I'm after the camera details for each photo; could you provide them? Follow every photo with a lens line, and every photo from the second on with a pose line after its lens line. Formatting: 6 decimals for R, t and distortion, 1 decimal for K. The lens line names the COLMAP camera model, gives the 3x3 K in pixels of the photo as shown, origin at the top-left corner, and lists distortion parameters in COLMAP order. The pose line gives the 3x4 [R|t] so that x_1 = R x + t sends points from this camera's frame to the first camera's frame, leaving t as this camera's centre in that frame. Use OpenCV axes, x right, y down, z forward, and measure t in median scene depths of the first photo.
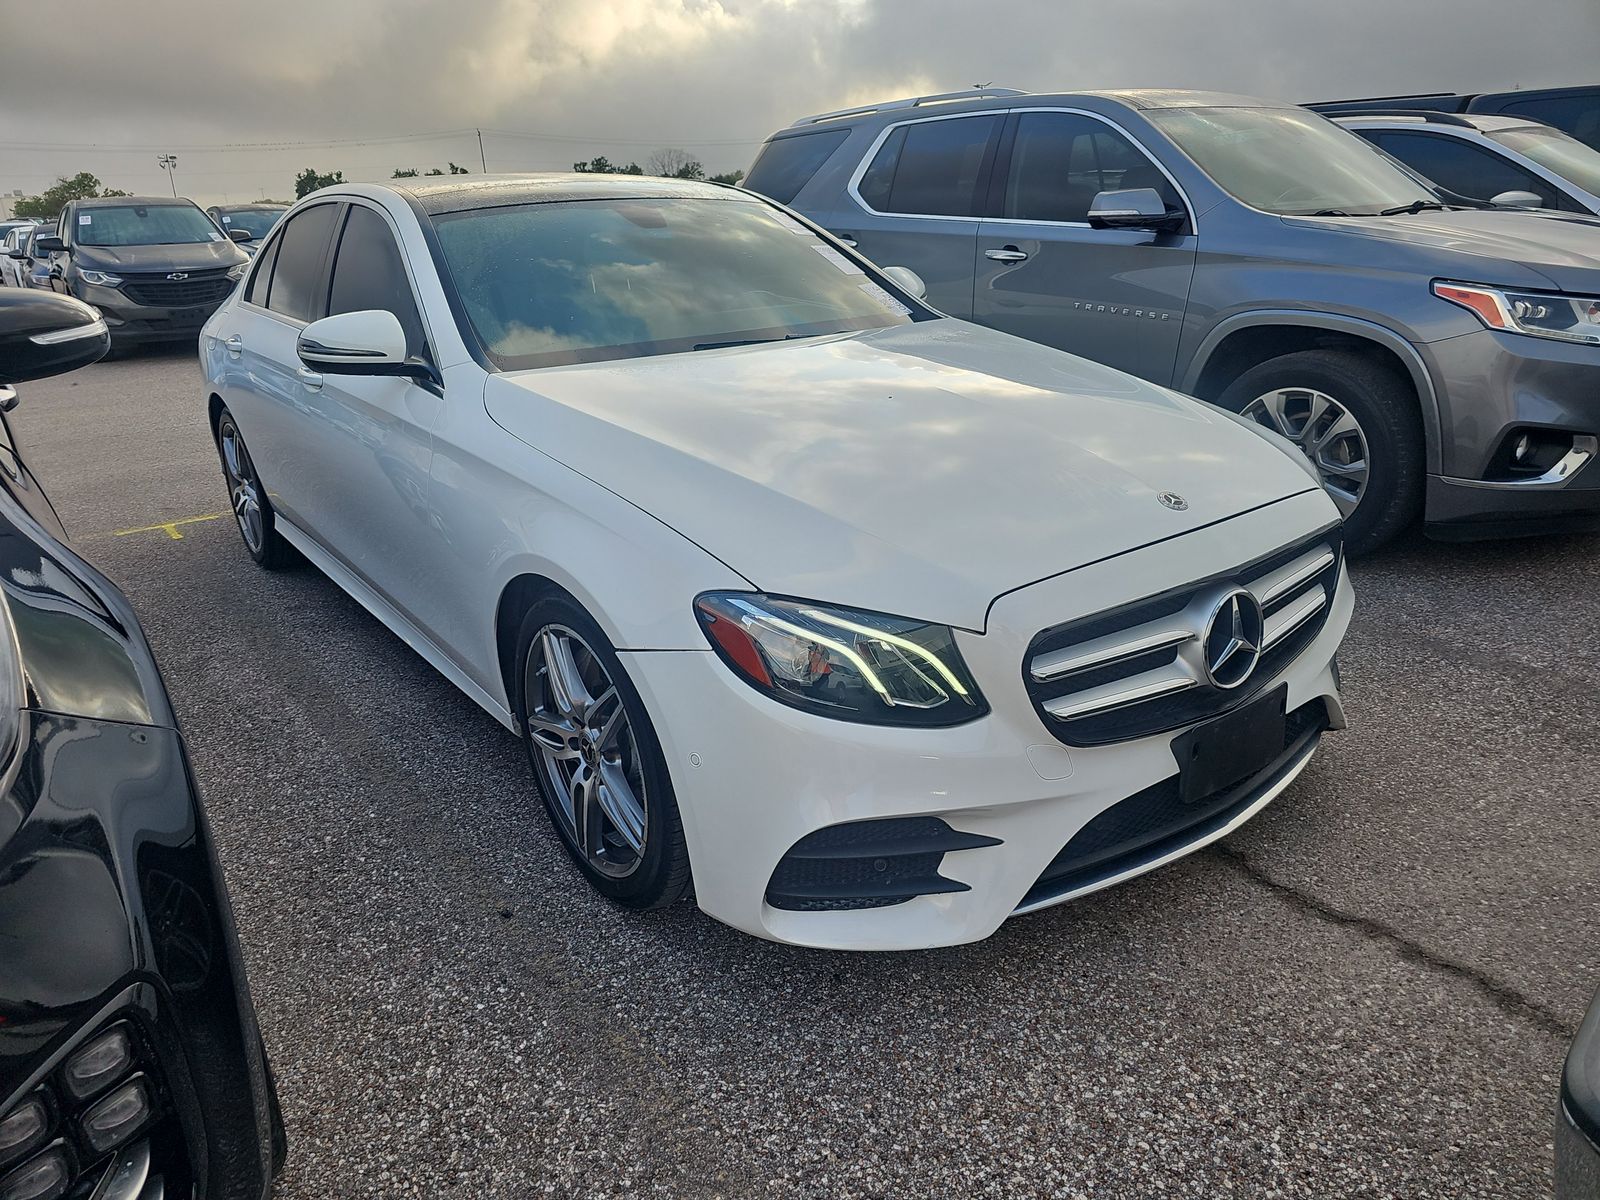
lens RADIAL K [[1083.1, 0, 797.5], [0, 1083.1, 573.9], [0, 0, 1]] dist [-0.000373, -0.003404]
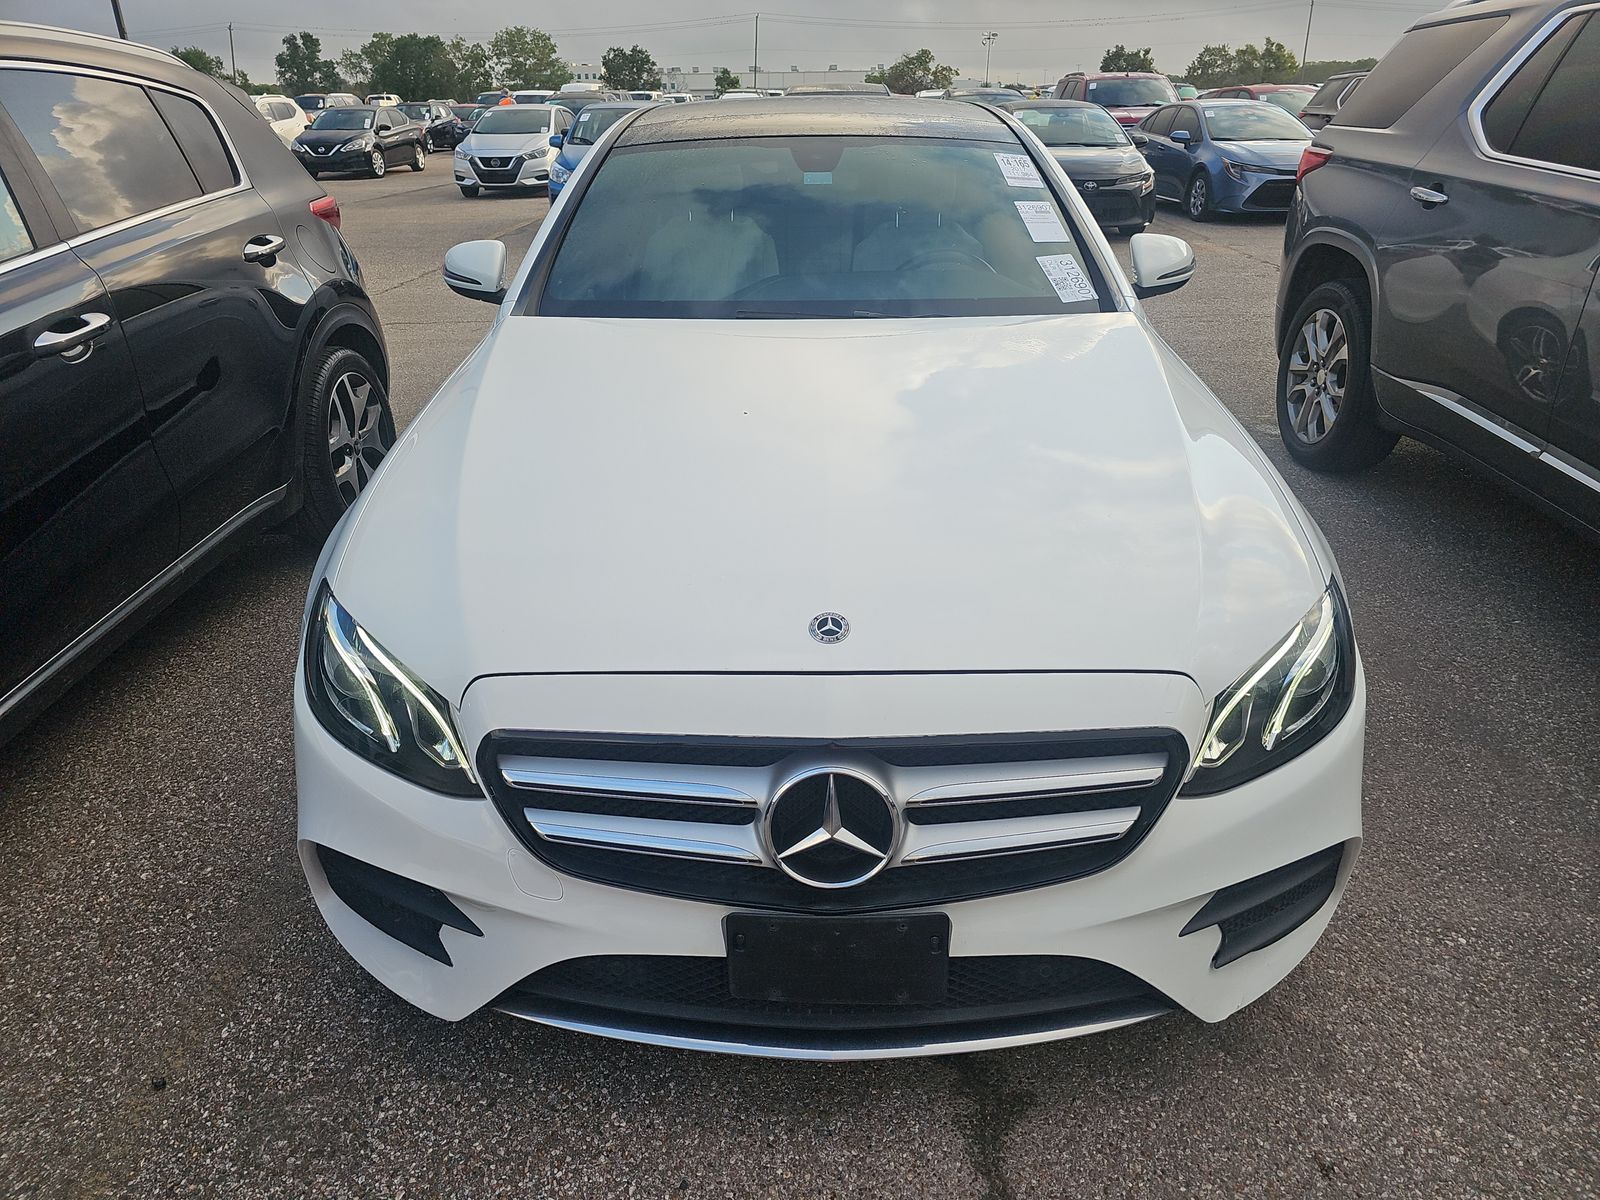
lens RADIAL K [[1052.9, 0, 796.2], [0, 1052.9, 597.1], [0, 0, 1]] dist [0.003681, -0.009538]
pose [[0.794293, 0.279010, -0.539678, 0.737519], [-0.210068, 0.959646, 0.186955, -0.224344], [0.570062, -0.035128, 0.820851, 0.407626]]
